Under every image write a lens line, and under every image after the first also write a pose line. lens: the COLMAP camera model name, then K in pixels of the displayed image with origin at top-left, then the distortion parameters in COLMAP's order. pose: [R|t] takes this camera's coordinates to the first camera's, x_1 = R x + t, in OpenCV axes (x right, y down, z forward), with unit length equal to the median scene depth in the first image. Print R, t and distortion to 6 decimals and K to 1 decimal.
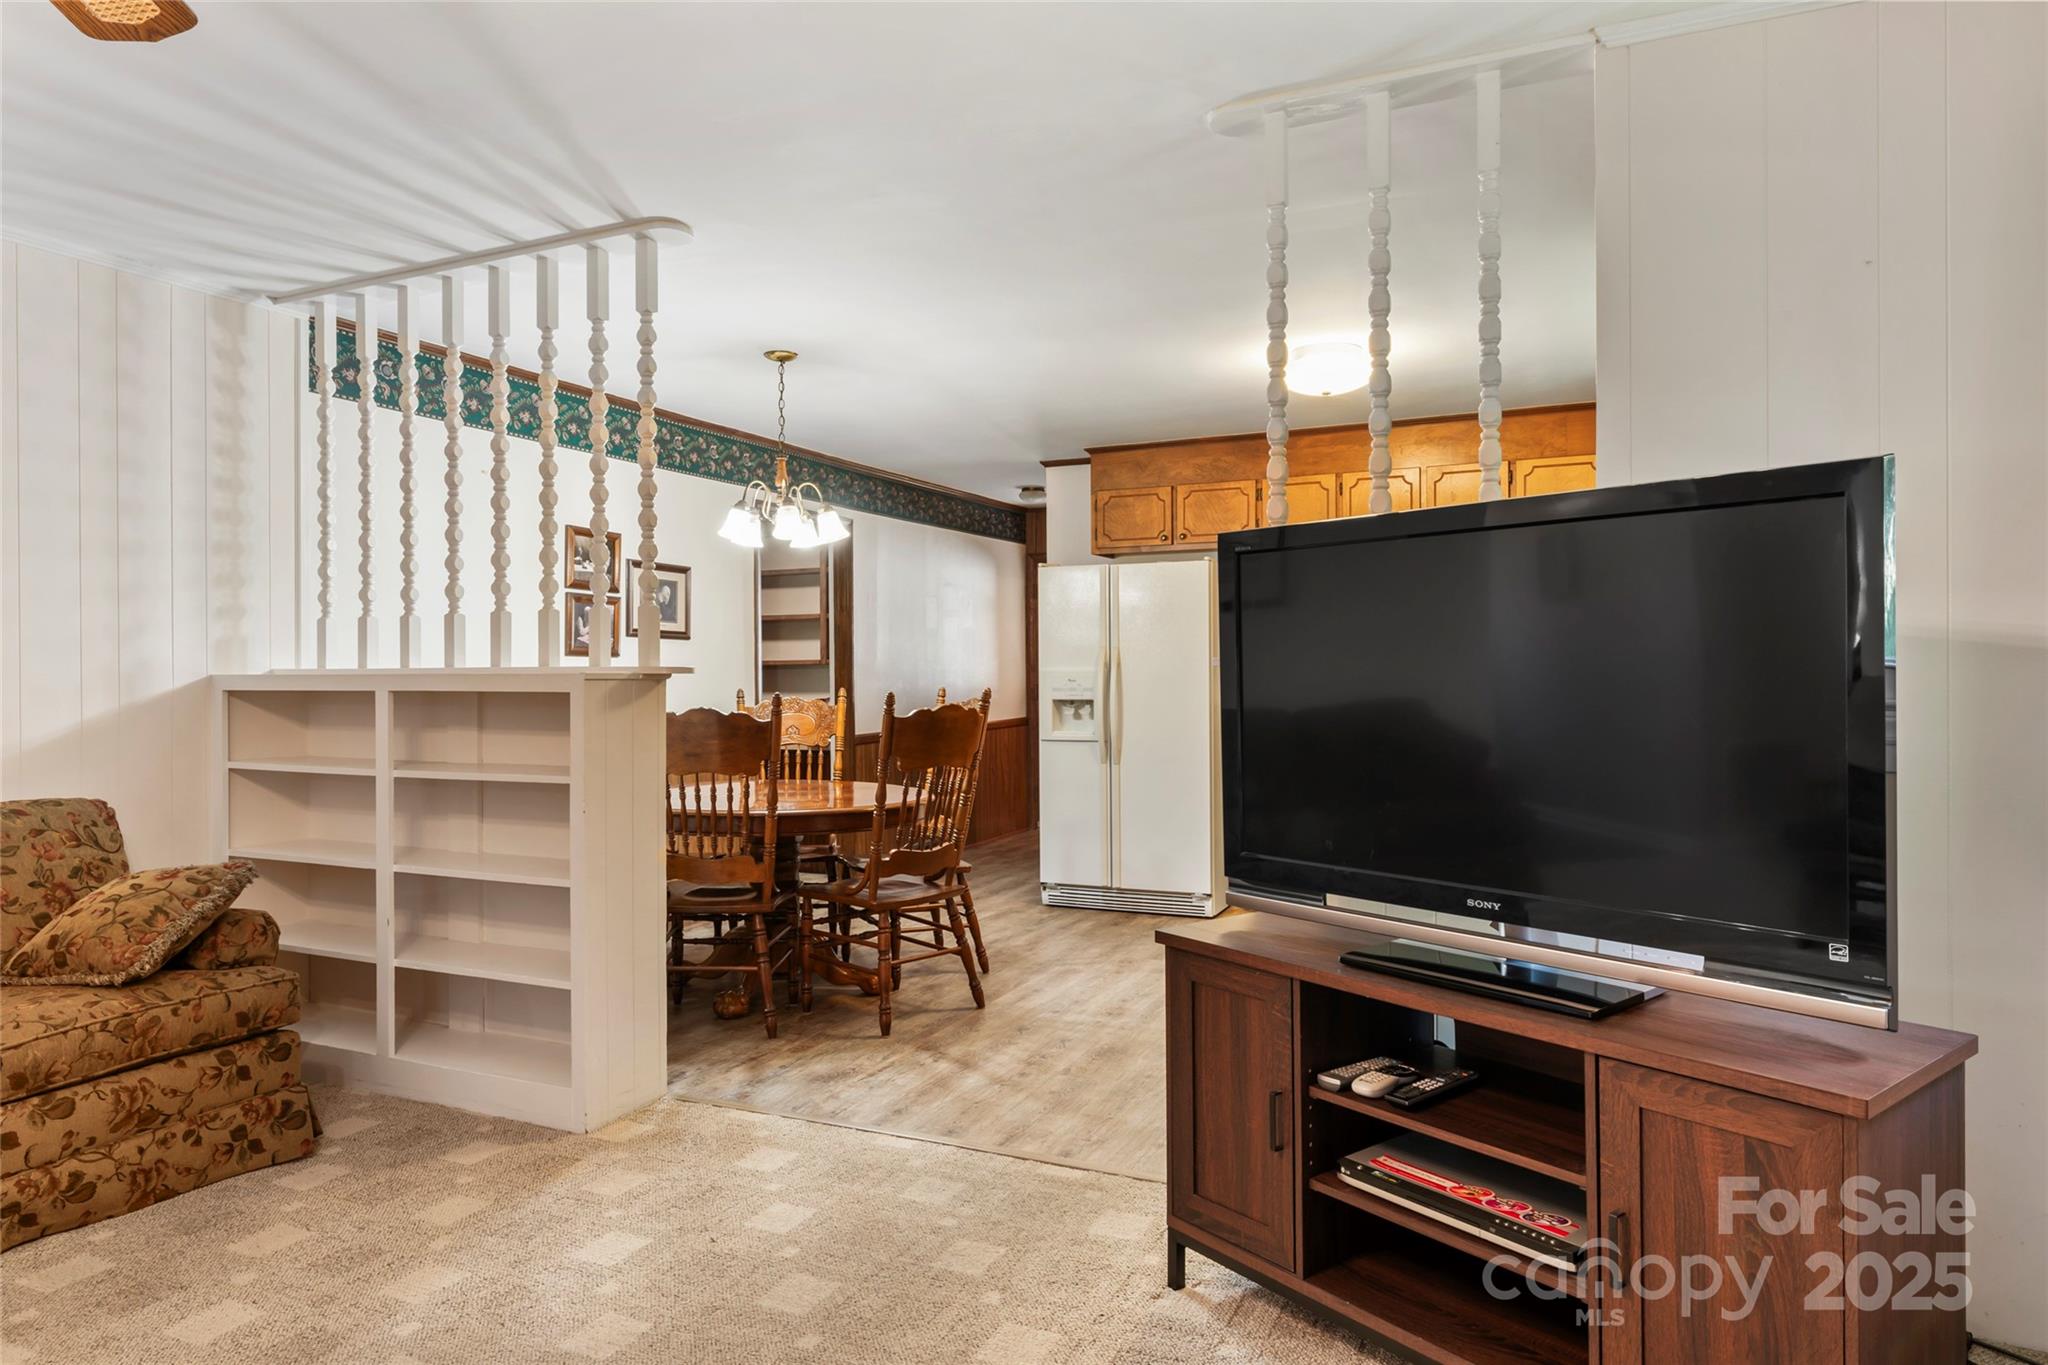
lens RADIAL K [[1246.1, 0, 1019.8], [0, 1246.1, 670.9], [0, 0, 1]] dist [0.002089, 0.000270]
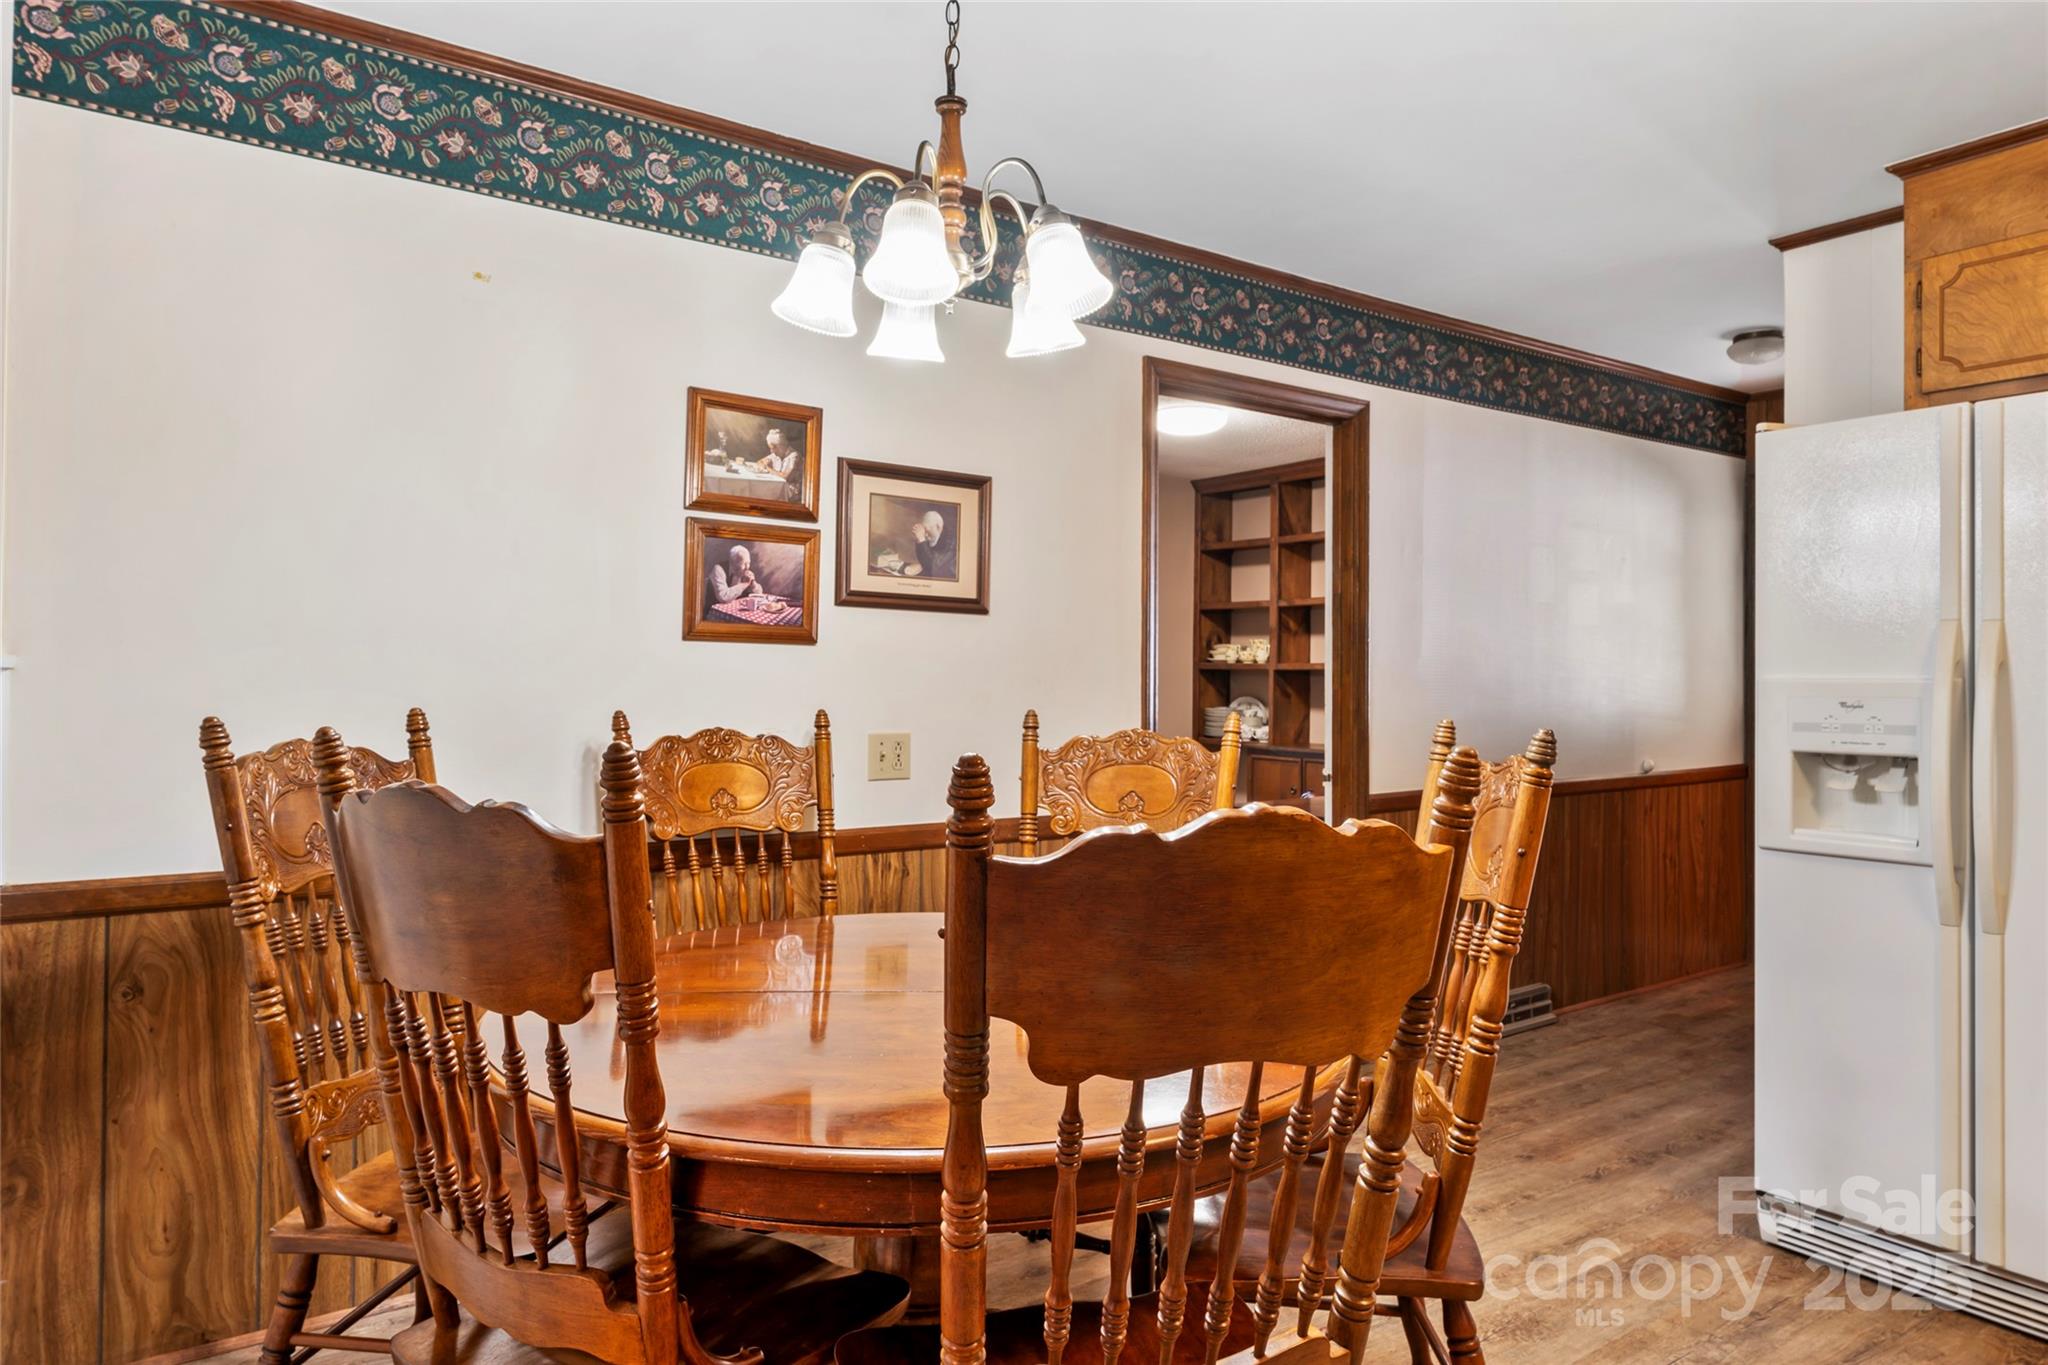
lens RADIAL K [[1246.1, 0, 1019.8], [0, 1246.1, 670.9], [0, 0, 1]] dist [0.002089, 0.000270]
pose [[0.859771, 0.007331, -0.510627, 0.012871], [-0.010586, 0.999938, -0.003468, 0.000680], [0.510570, 0.008387, 0.859795, 0.391616]]
